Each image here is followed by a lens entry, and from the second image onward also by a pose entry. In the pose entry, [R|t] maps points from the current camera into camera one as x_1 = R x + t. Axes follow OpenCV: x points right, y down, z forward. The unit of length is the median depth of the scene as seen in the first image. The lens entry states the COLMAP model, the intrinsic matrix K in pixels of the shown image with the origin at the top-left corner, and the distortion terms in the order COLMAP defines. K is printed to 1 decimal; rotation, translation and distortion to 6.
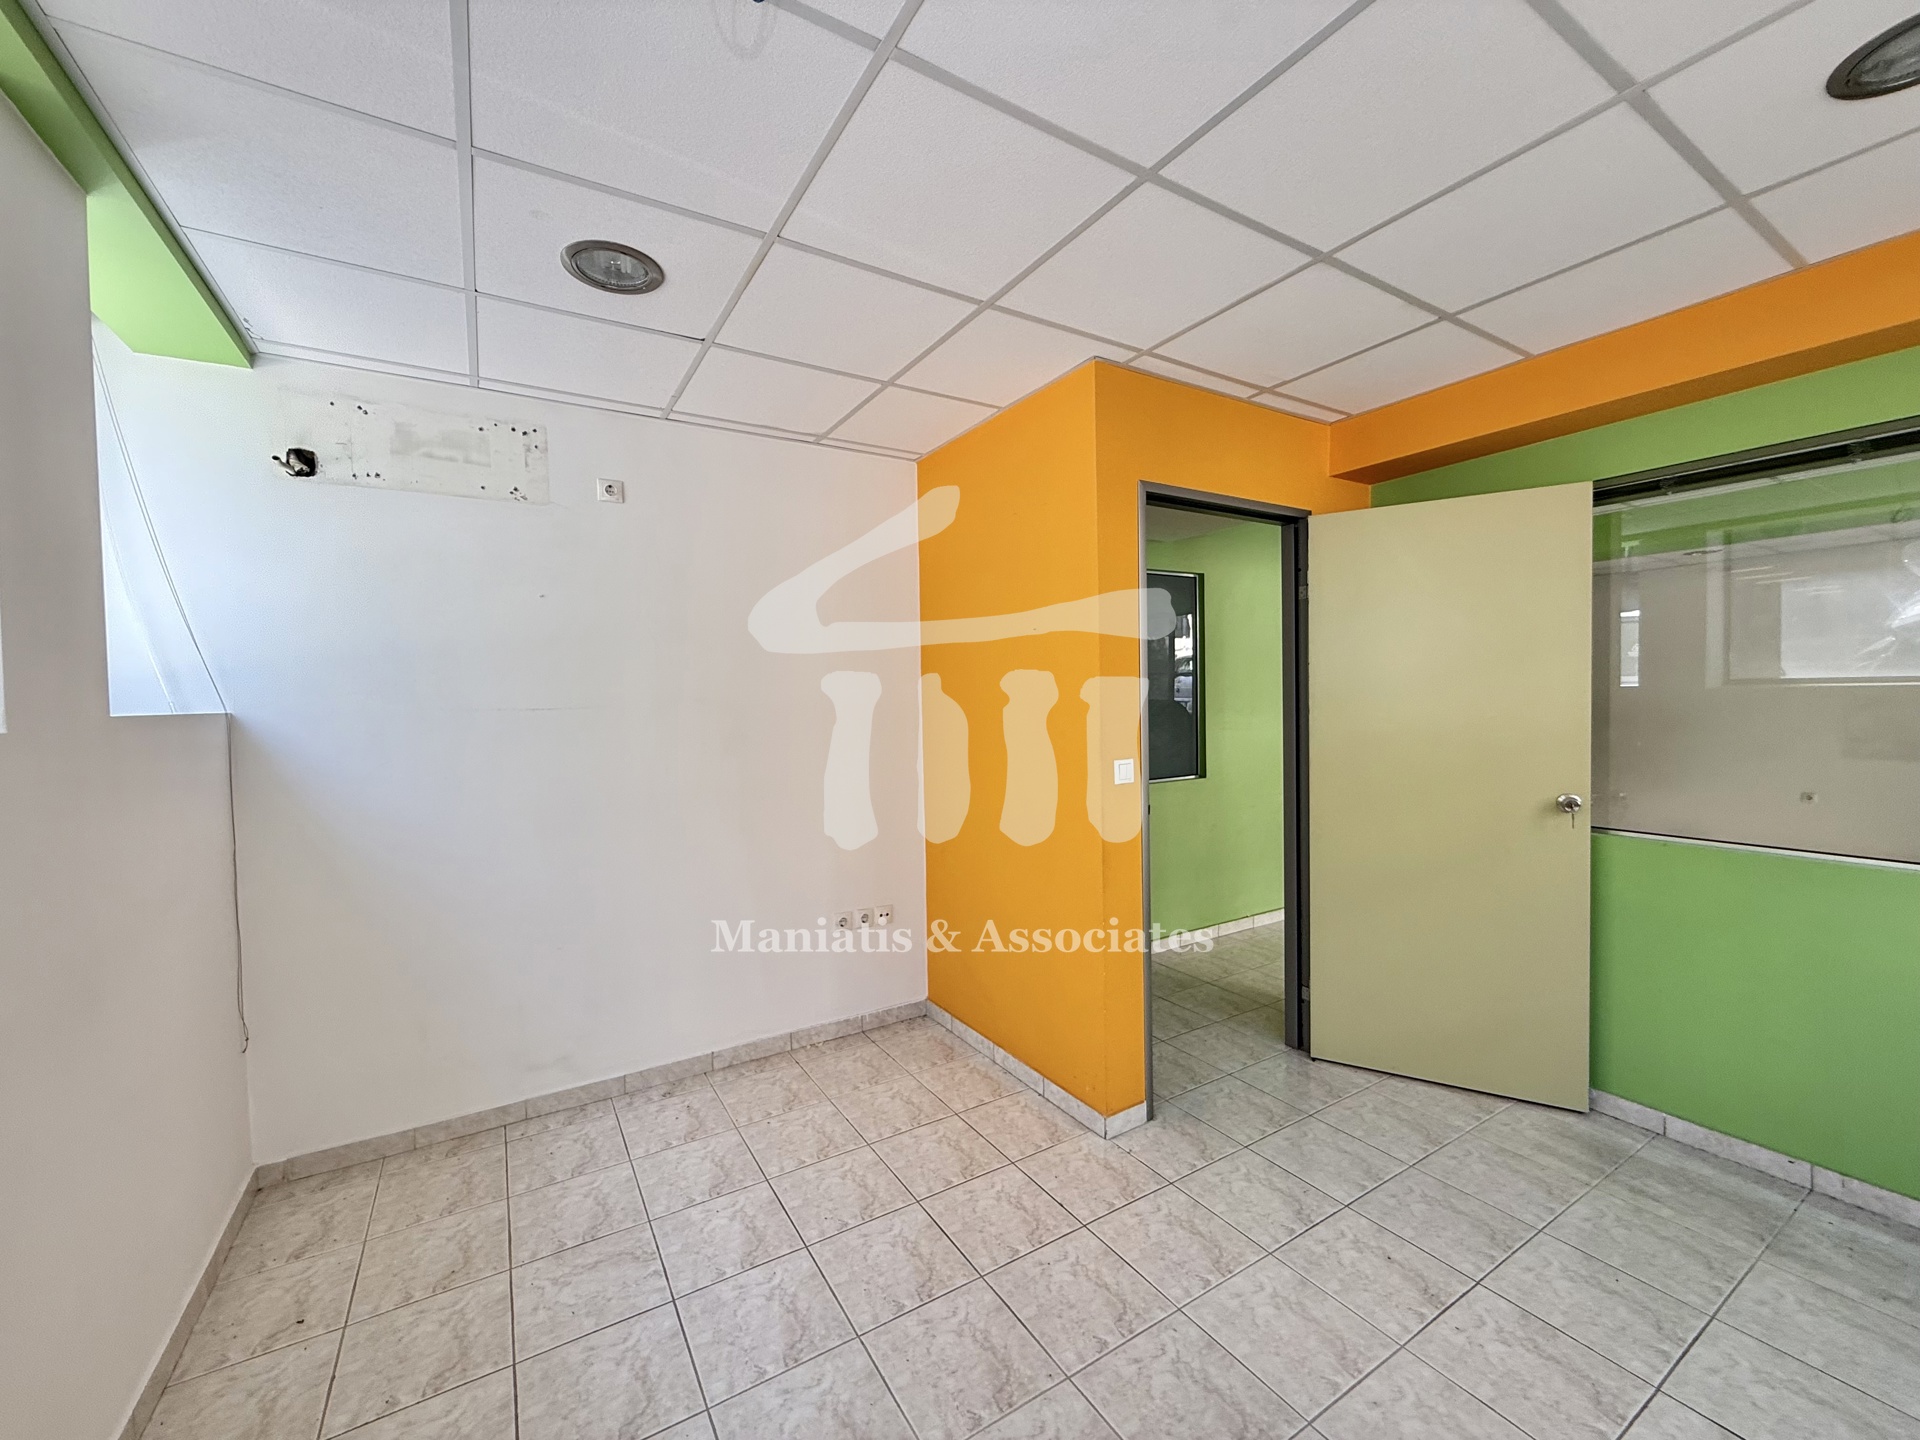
lens RADIAL K [[765.4, 0, 955.8], [0, 765.4, 731.1], [0, 0, 1]] dist [-0.001816, 0.000668]
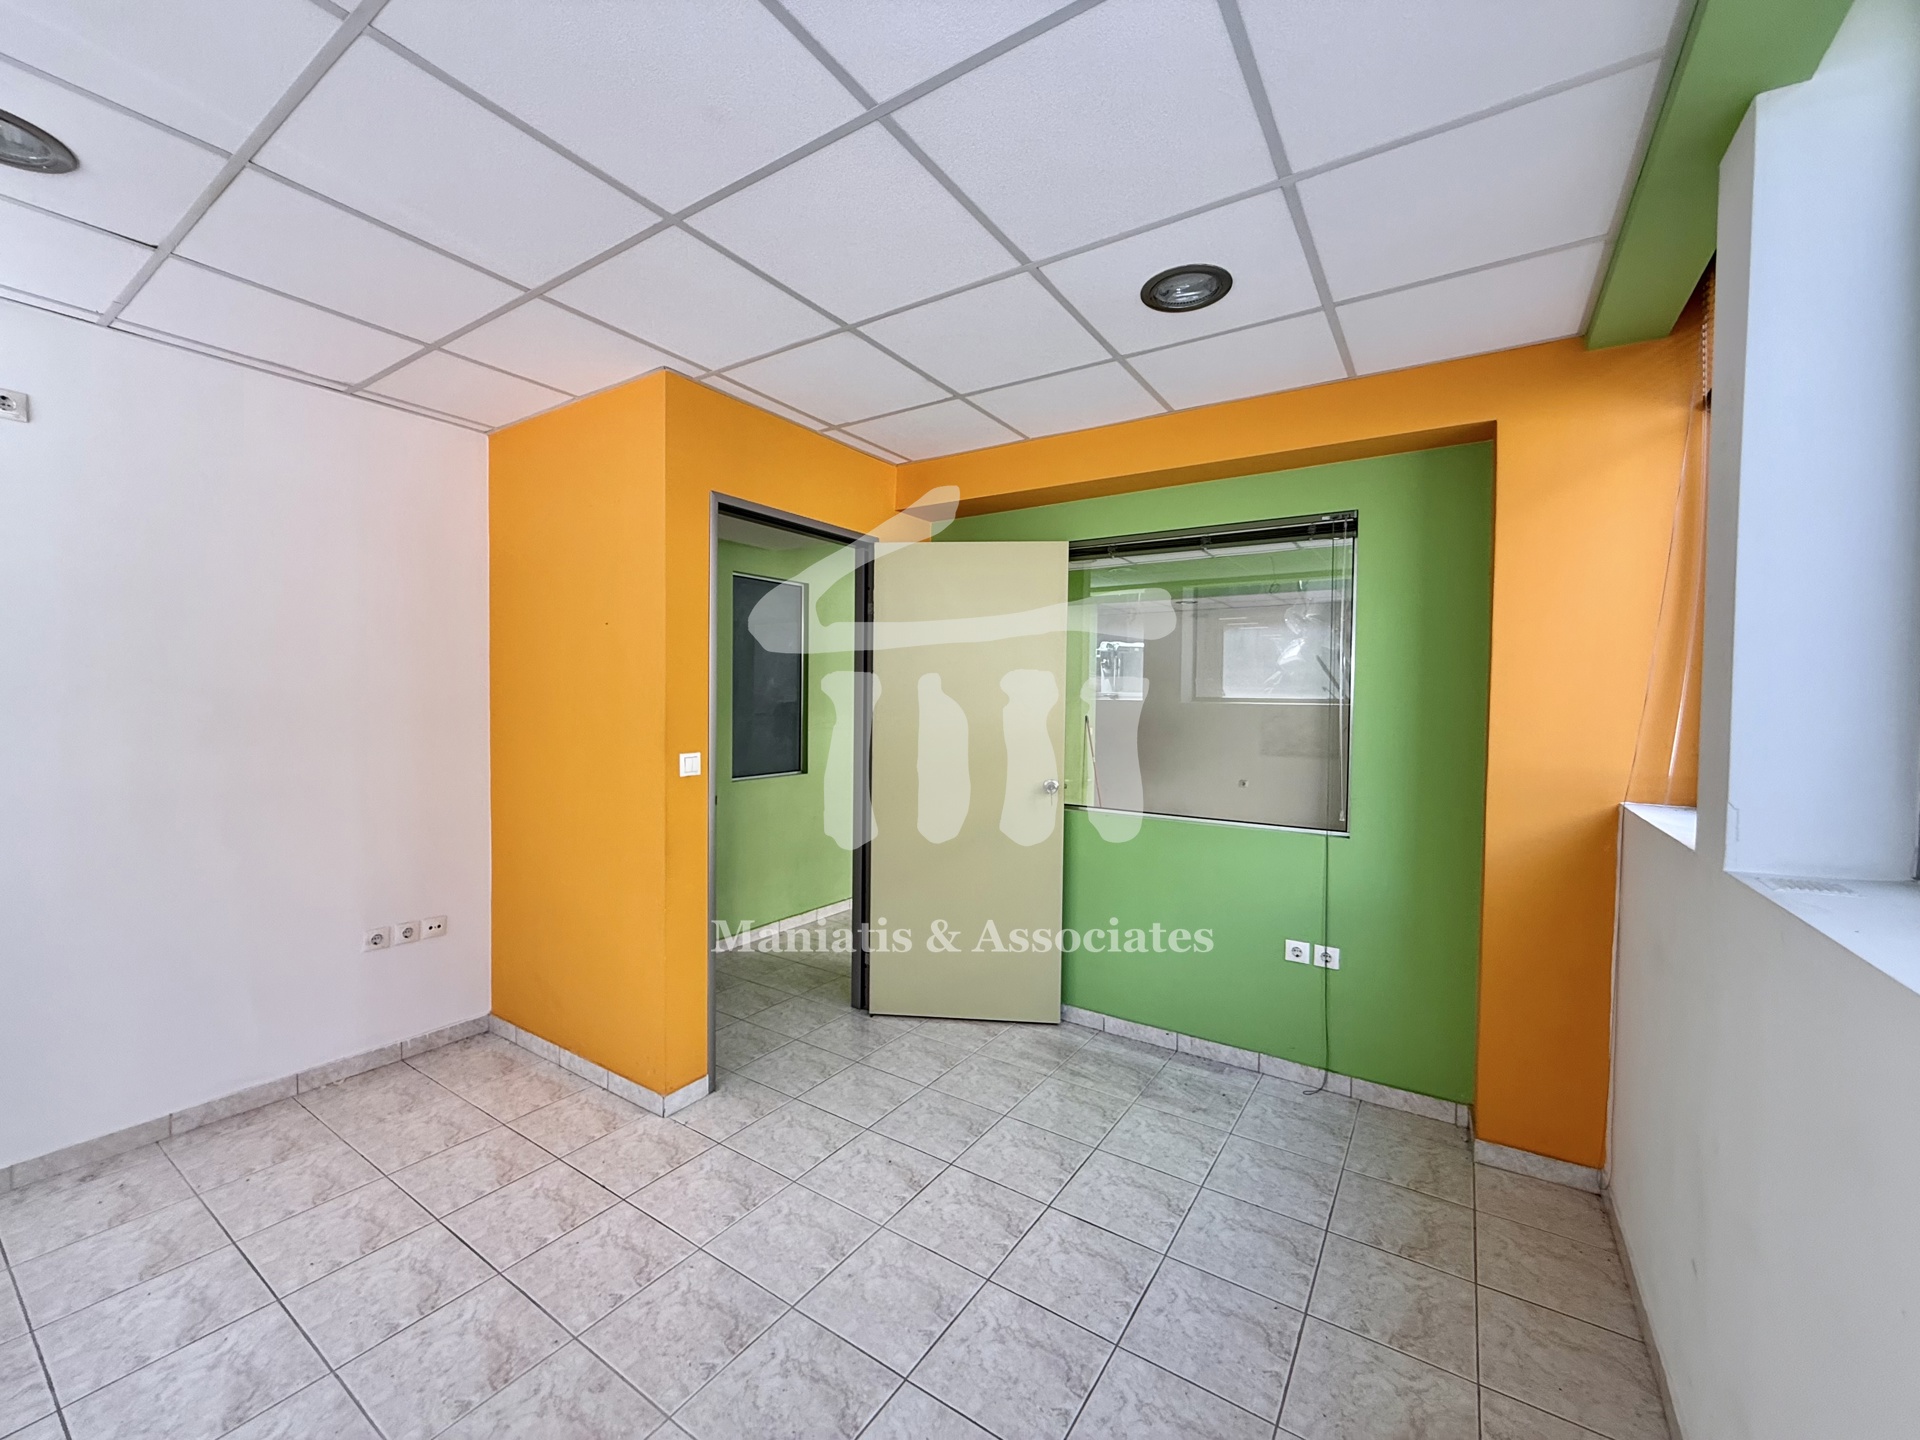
lens RADIAL K [[765.4, 0, 954.1], [0, 765.4, 727.2], [0, 0, 1]] dist [-0.001816, 0.000668]
pose [[0.905352, 0.013968, 0.424433, 0.100168], [-0.010680, 0.999892, -0.010125, 0.008665], [-0.424528, 0.004634, 0.905403, -0.107513]]
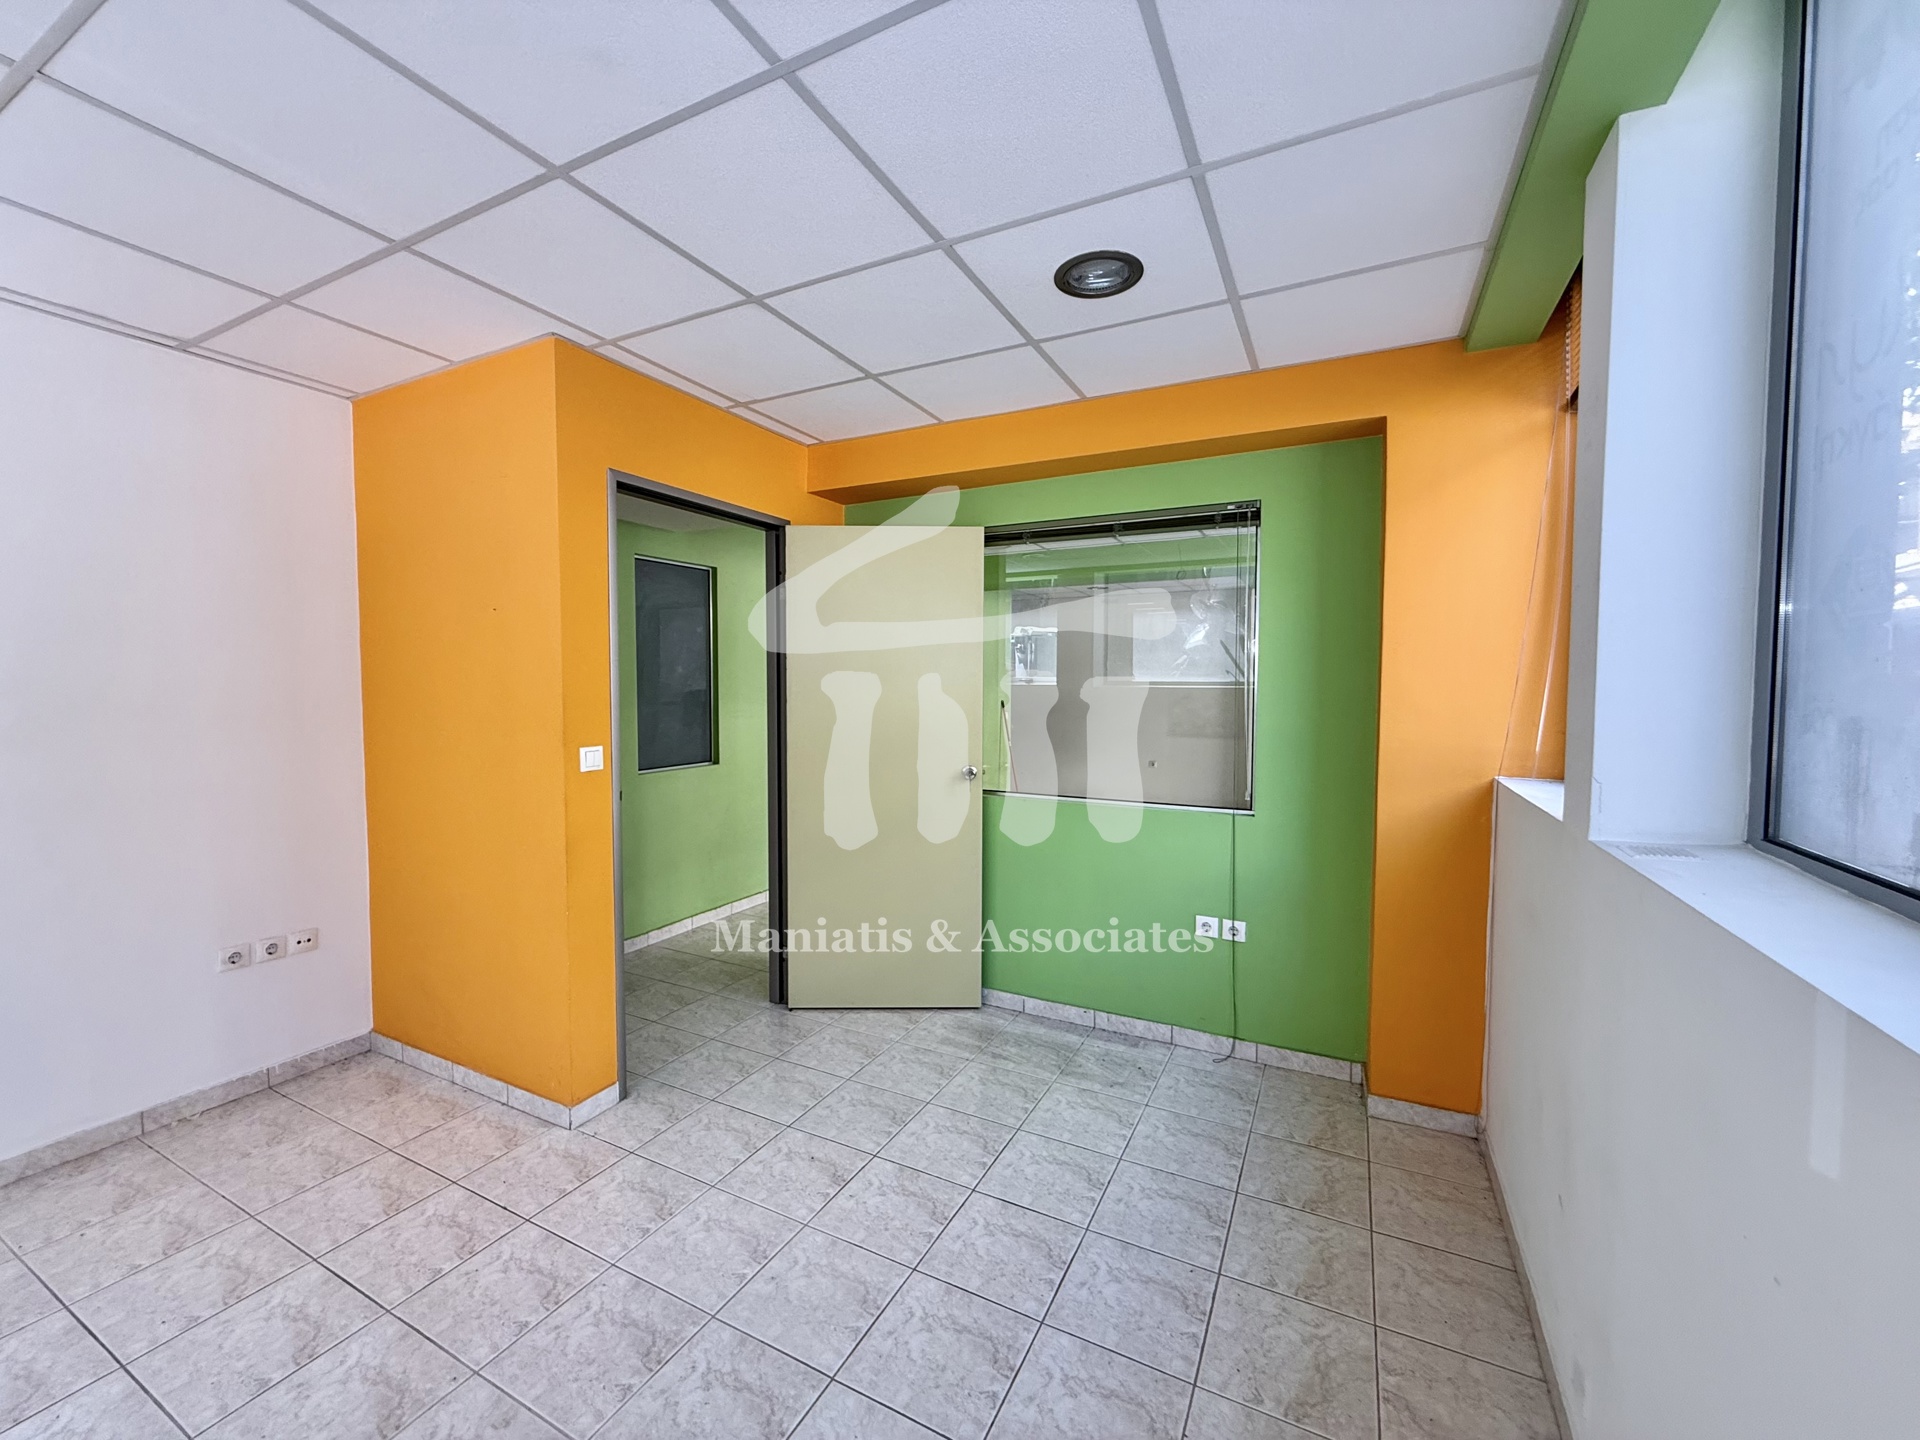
lens RADIAL K [[765.4, 0, 954.2], [0, 765.4, 726.6], [0, 0, 1]] dist [-0.001816, 0.000668]
pose [[0.853552, -0.007337, 0.520955, 0.103484], [0.003786, 0.999962, 0.007881, 0.005679], [-0.520993, -0.004754, 0.853548, -0.096675]]
